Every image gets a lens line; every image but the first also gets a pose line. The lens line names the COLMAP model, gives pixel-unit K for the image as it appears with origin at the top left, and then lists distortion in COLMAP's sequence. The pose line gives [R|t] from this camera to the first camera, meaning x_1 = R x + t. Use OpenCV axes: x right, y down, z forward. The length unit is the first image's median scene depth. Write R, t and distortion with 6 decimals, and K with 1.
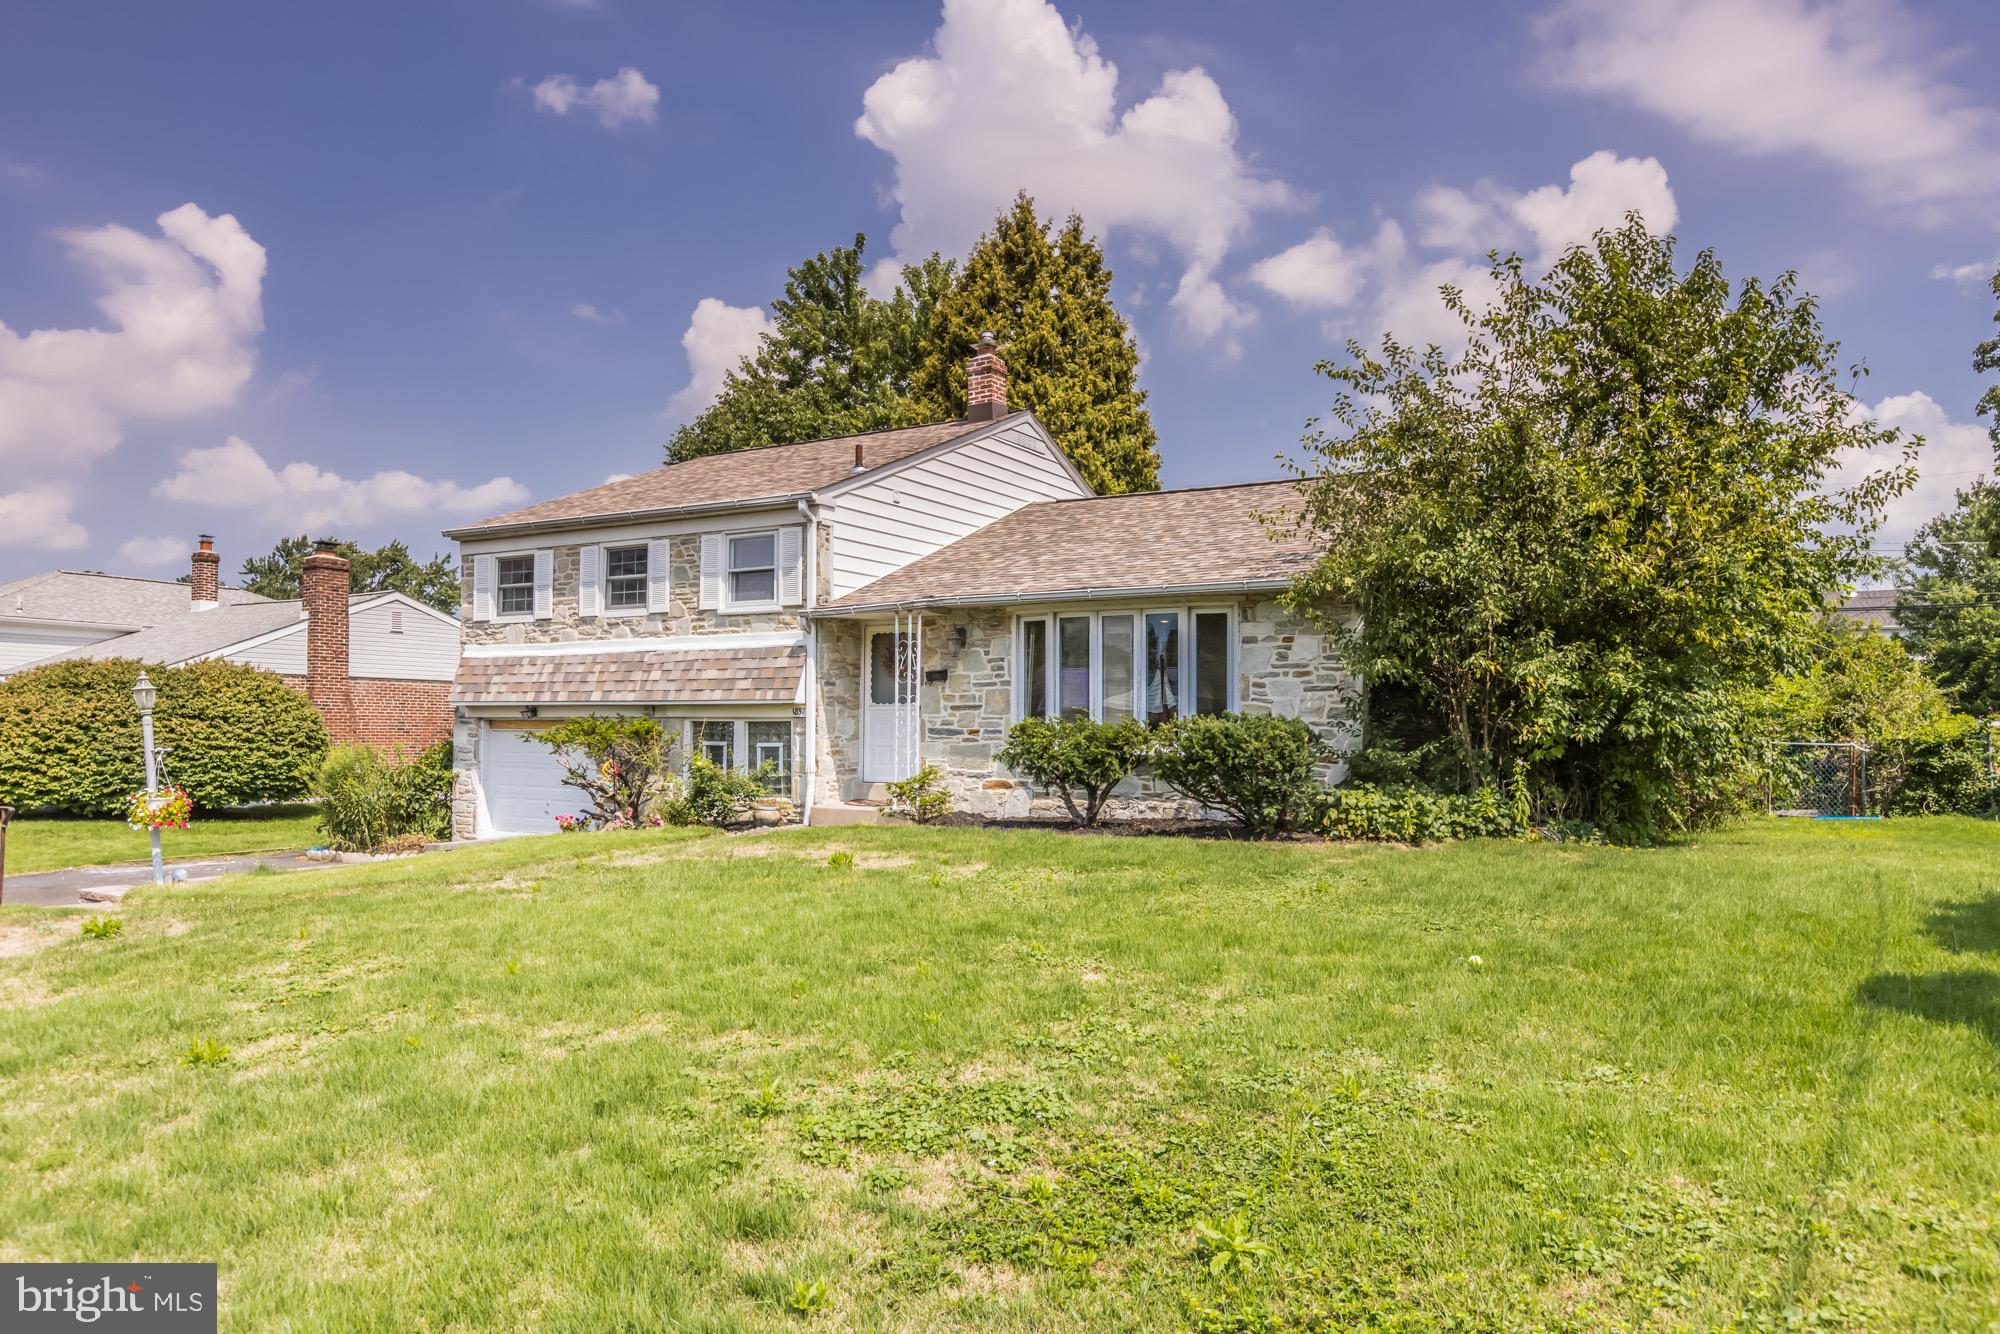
lens RADIAL K [[1382.3, 0, 999.5], [0, 1382.3, 662.6], [0, 0, 1]] dist [0.004022, 0.000253]
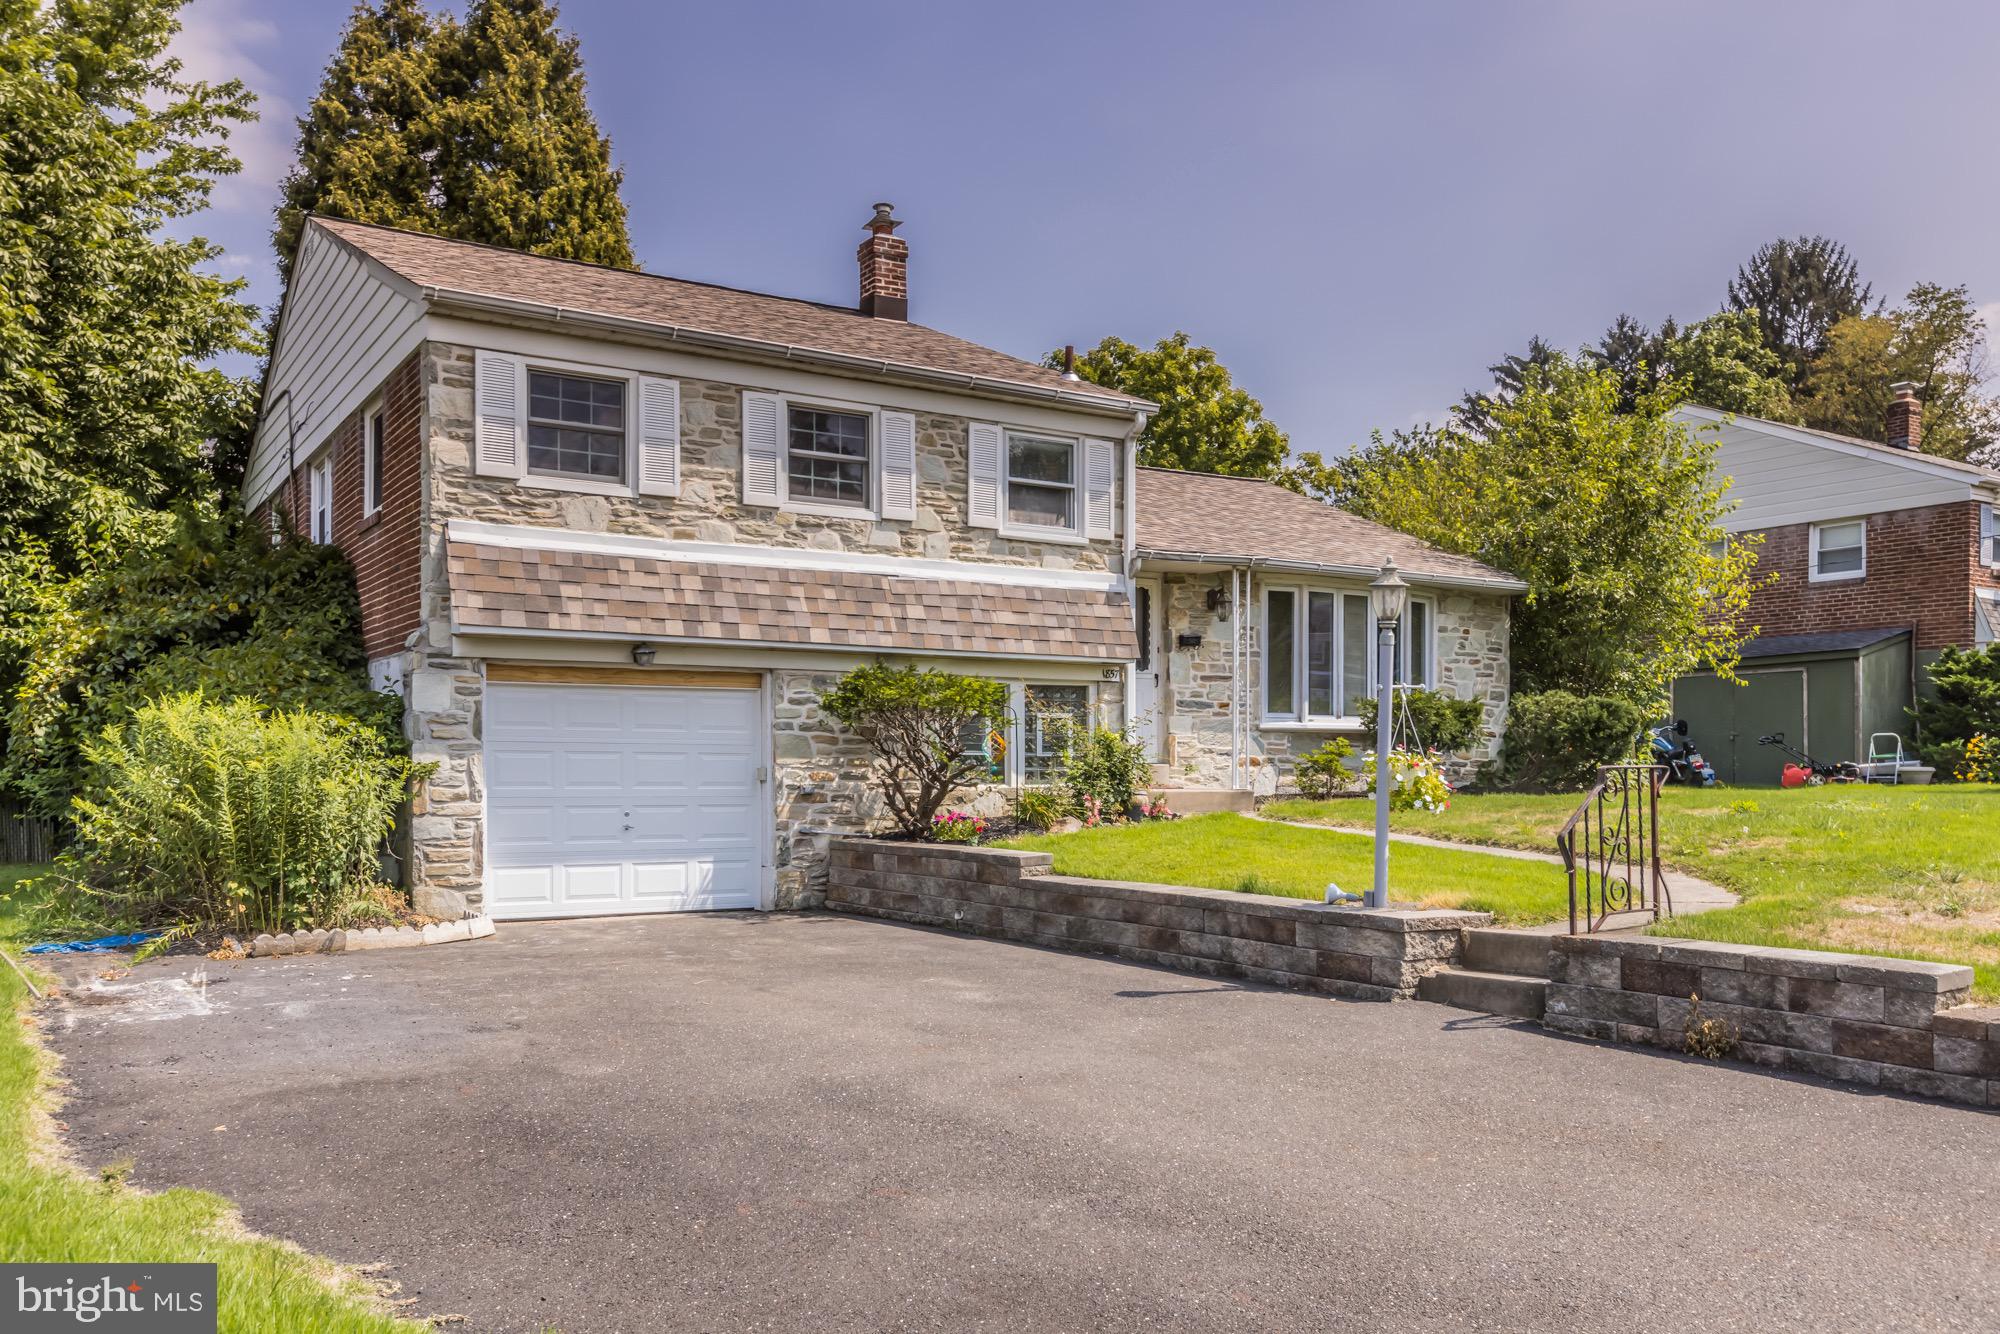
lens RADIAL K [[1539.2, 0, 1000.4], [0, 1539.2, 676.2], [0, 0, 1]] dist [-0.005110, 0.000001]
pose [[0.443590, 0.041914, 0.895249, -0.925972], [-0.049373, 0.998532, -0.022285, 0.056830], [-0.894869, -0.034316, 0.445008, 0.635484]]
